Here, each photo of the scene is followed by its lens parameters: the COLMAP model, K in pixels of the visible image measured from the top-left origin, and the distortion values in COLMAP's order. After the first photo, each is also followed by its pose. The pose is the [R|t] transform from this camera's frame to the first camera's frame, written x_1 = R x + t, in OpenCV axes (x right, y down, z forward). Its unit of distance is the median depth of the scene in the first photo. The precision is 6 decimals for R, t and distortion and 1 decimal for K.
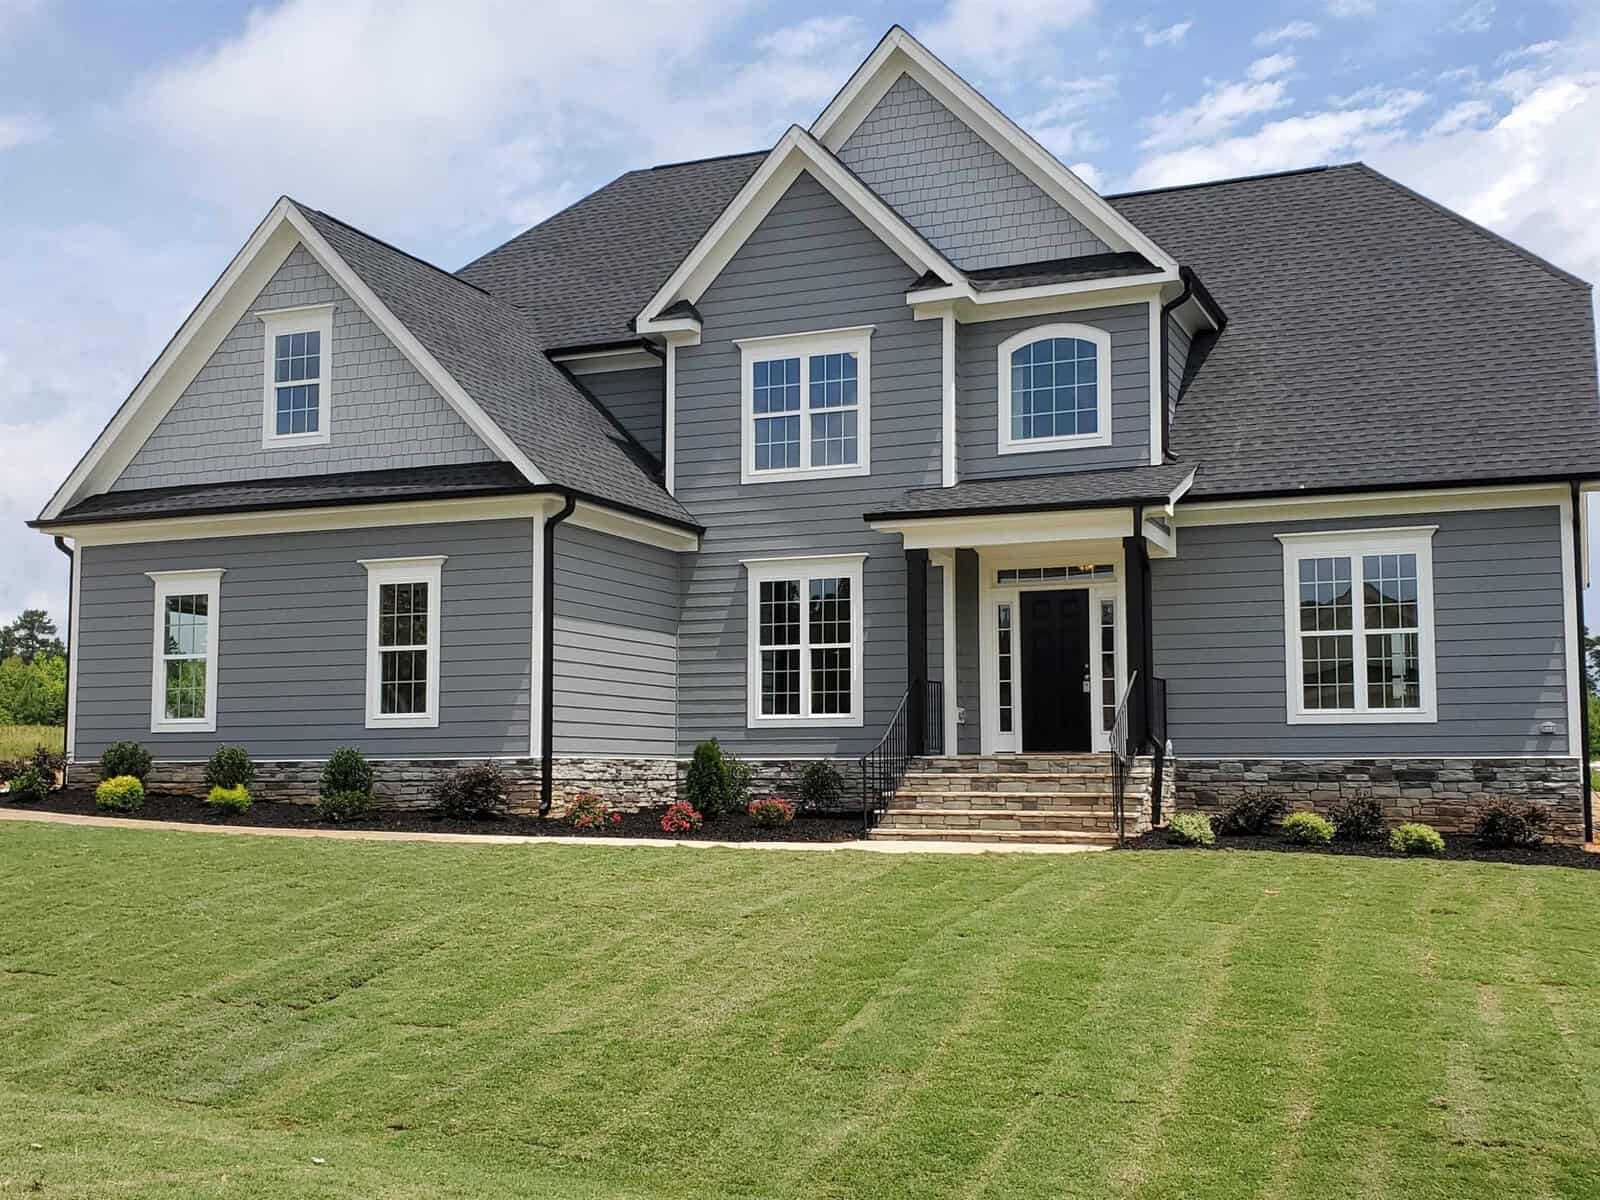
lens RADIAL K [[1765.7, 0, 800.2], [0, 1765.7, 623.7], [0, 0, 1]] dist [0.118028, 0.000000]
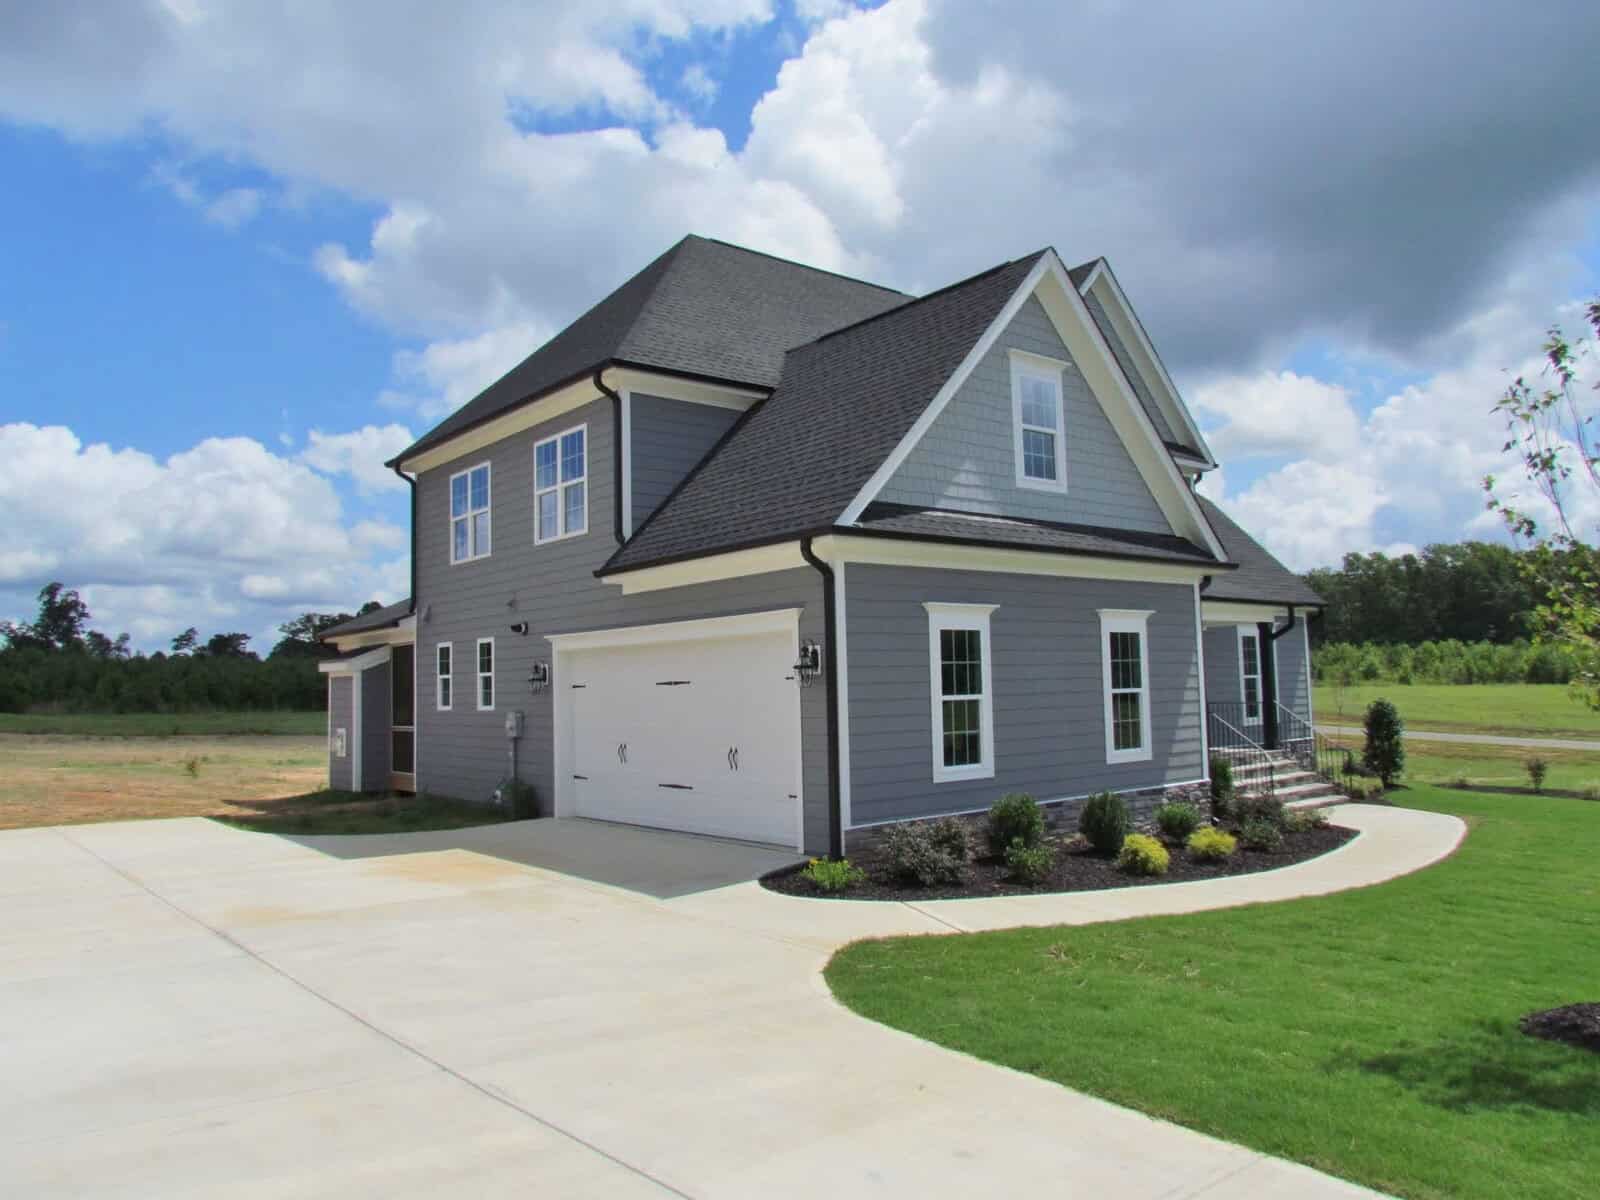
lens RADIAL K [[1157.0, 0, 798.8], [0, 1157.0, 611.5], [0, 0, 1]] dist [-0.016677, 0.012249]
pose [[0.439932, 0.053425, 0.896441, -0.930746], [-0.036224, 0.998472, -0.041729, 0.001807], [-0.897300, -0.014115, 0.441195, 0.833933]]
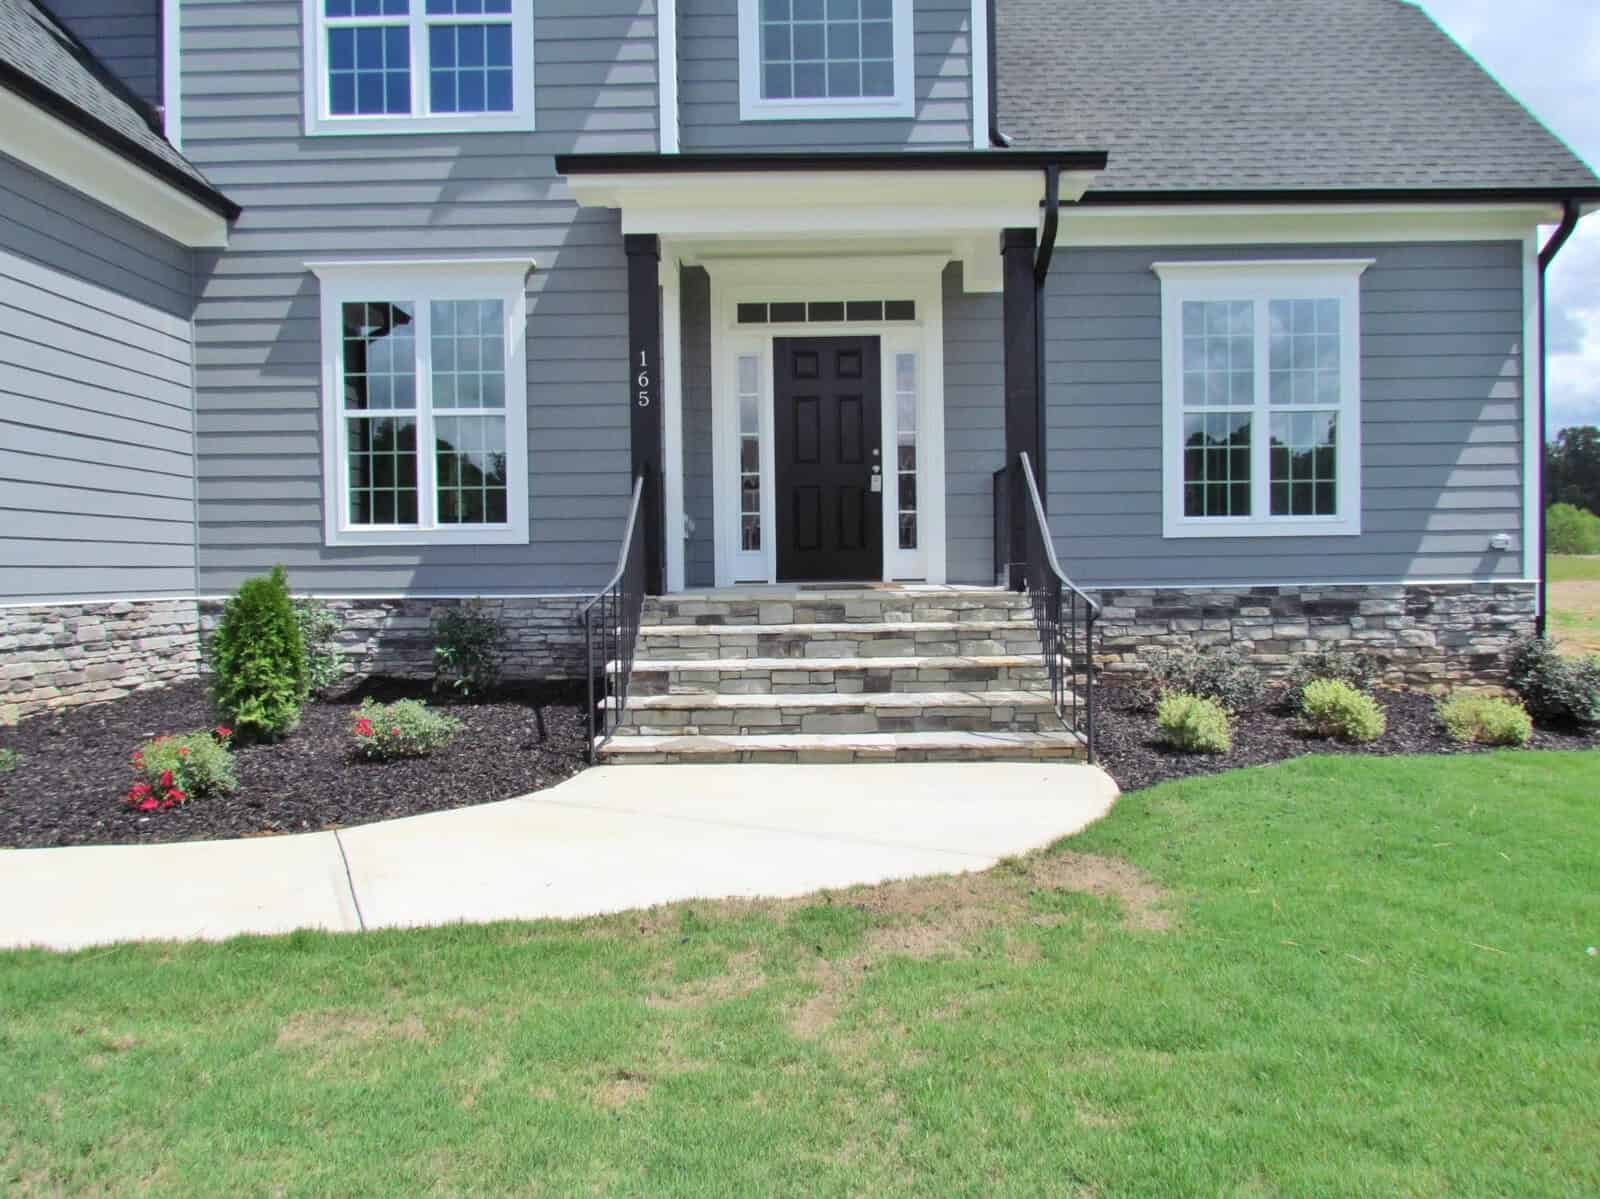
lens RADIAL K [[1157.0, 0, 801.2], [0, 1157.0, 592.6], [0, 0, 1]] dist [-0.016677, 0.012249]
pose [[0.926760, -0.018295, 0.375209, -0.028861], [-0.022011, 0.994453, 0.102855, 0.032334], [-0.375009, -0.103581, 0.921216, 0.602113]]
